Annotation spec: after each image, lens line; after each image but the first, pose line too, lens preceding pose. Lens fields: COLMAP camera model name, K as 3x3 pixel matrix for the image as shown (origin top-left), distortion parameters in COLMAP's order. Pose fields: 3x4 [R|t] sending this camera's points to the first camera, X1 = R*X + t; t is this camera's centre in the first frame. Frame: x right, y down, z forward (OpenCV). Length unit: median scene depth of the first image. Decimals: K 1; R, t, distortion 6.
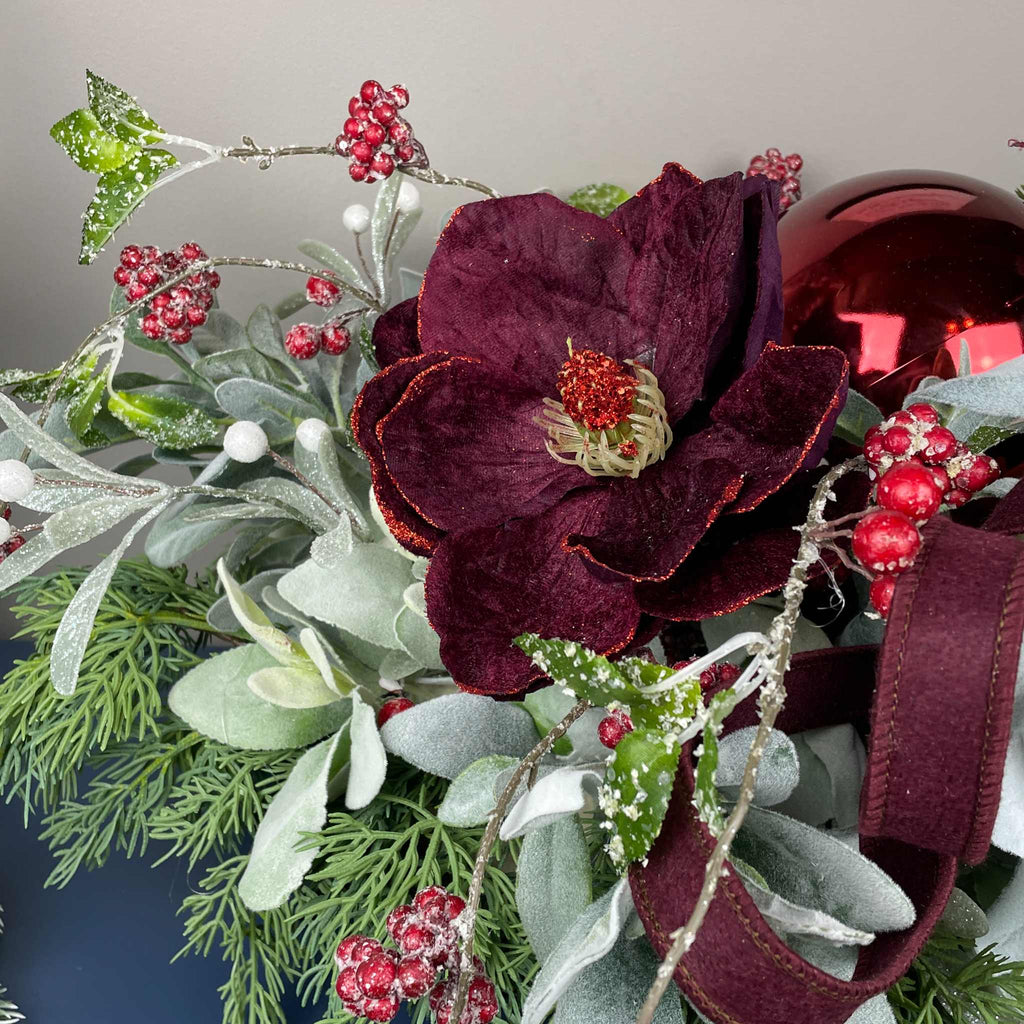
lens RADIAL K [[1290.5, 0, 512.0], [0, 1290.5, 512.0], [0, 0, 1]] dist [0.132570, -0.333194]
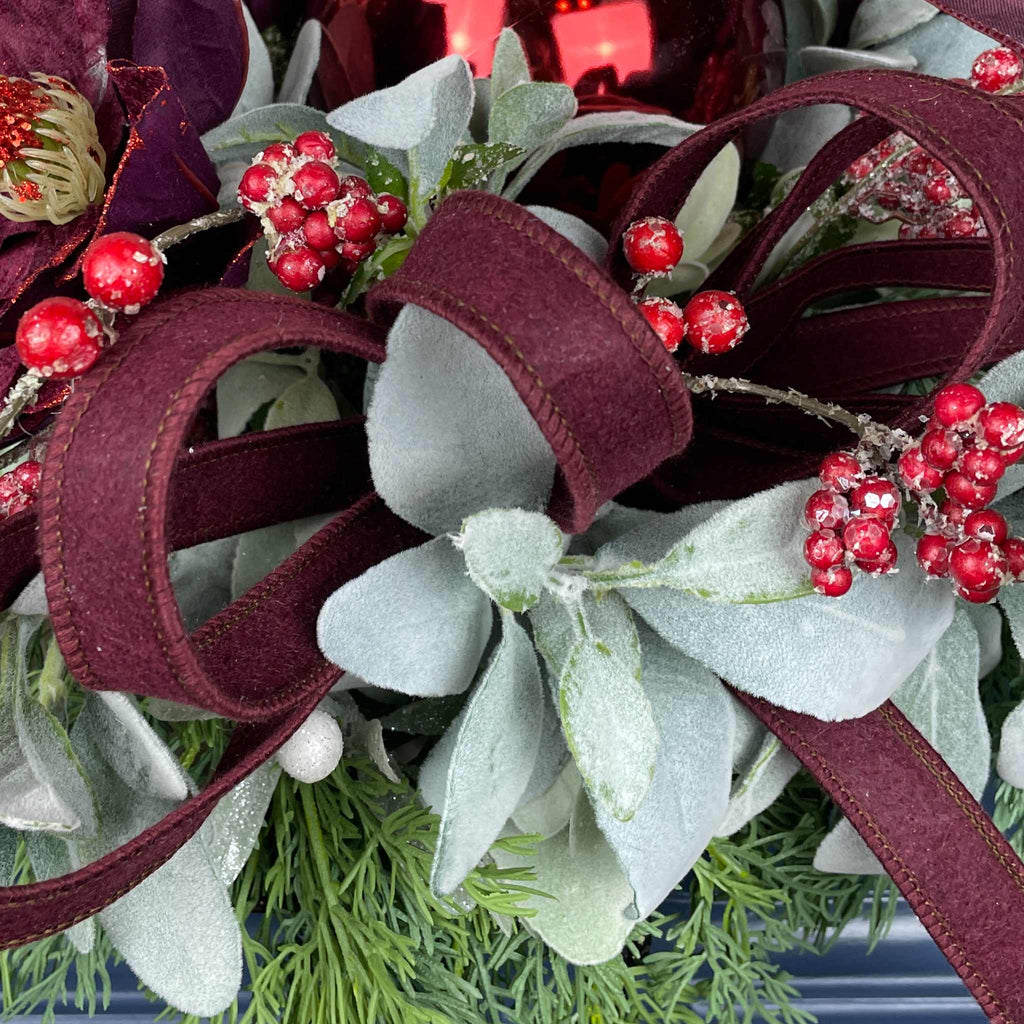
lens RADIAL K [[1443.8, 0, 471.8], [0, 1443.8, 312.7], [0, 0, 1]] dist [0.107214, -0.239225]
pose [[0.995395, -0.029538, -0.091193, 0.368760], [0.037870, 0.995128, 0.091028, -0.037479], [0.088060, -0.094062, 0.991664, 0.092090]]
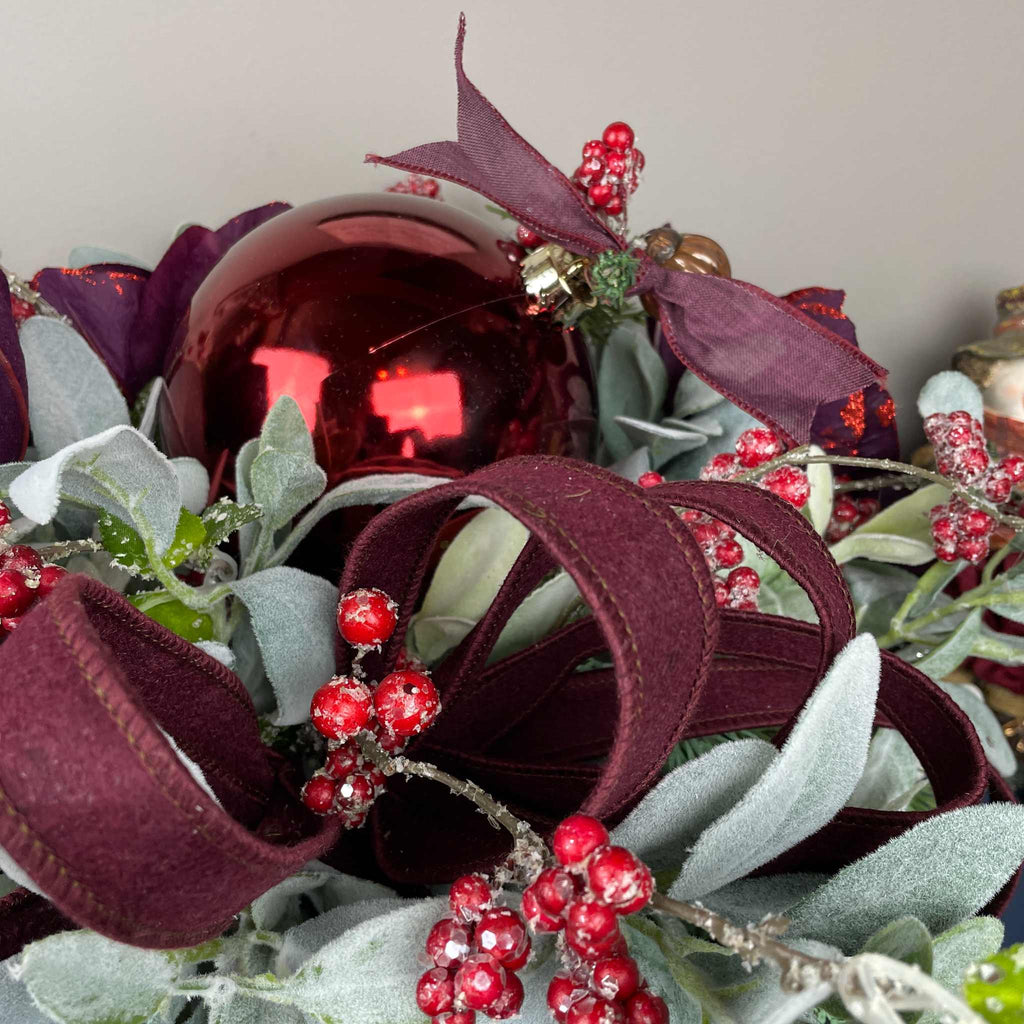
lens RADIAL K [[1053.0, 0, 512.0], [0, 1053.0, 512.0], [0, 0, 1]] dist [0.089889, -0.156521]
pose [[0.991347, -0.000299, -0.131264, 0.536496], [0.004046, 0.999592, 0.028280, -0.069084], [0.131202, -0.028566, 0.990944, 0.309854]]
